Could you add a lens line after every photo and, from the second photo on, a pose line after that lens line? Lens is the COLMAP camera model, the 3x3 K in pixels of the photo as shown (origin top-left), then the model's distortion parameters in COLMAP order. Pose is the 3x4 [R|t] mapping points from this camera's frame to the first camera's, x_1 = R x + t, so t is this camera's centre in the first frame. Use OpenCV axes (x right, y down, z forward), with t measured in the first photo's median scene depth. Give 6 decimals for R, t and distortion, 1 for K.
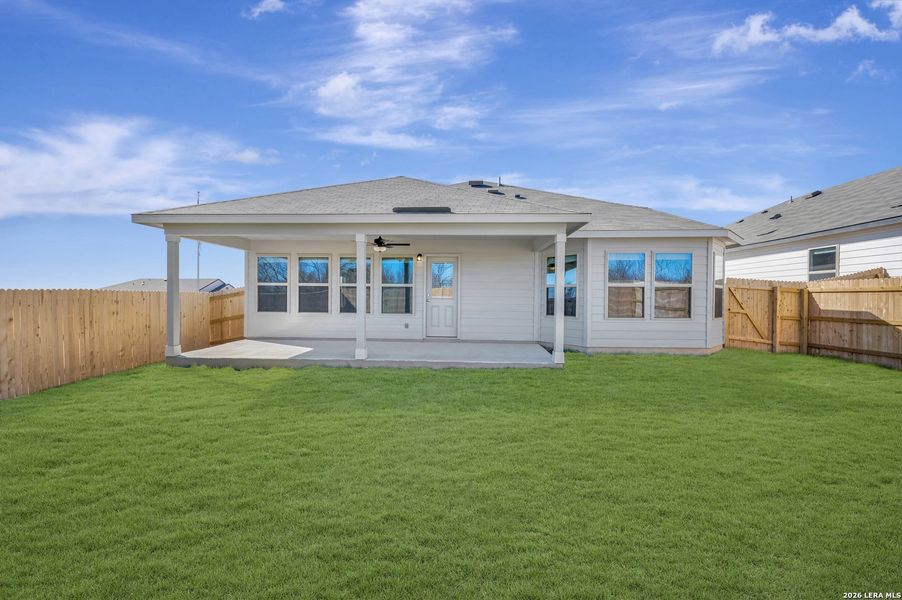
lens RADIAL K [[357.4, 0, 451.7], [0, 357.4, 299.9], [0, 0, 1]] dist [0.000360, -0.000595]
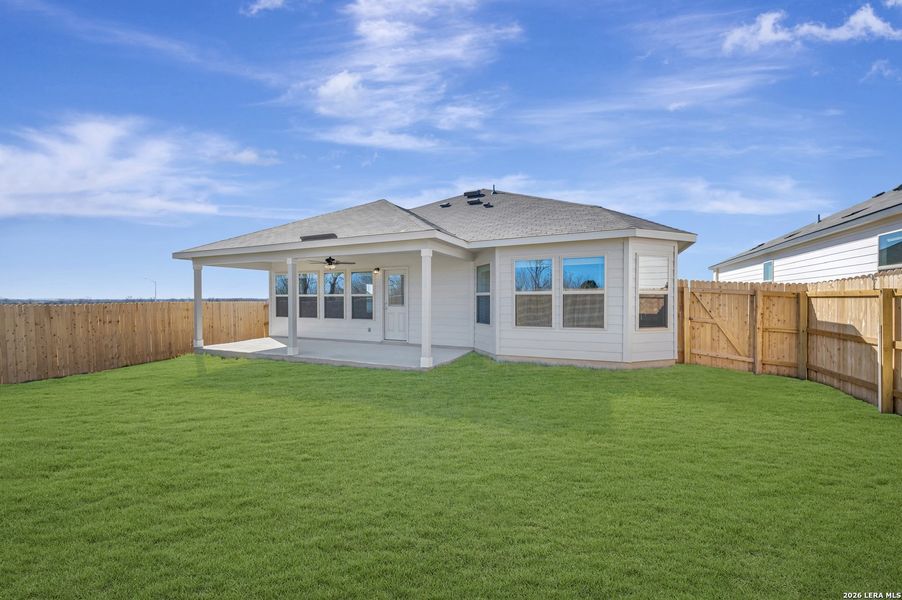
lens RADIAL K [[357.4, 0, 448.2], [0, 357.4, 309.5], [0, 0, 1]] dist [0.000360, -0.000595]
pose [[0.928791, 0.000719, -0.370604, 0.568111], [0.007880, 0.999734, 0.021689, -0.017602], [0.370521, -0.023064, 0.928538, 0.012483]]
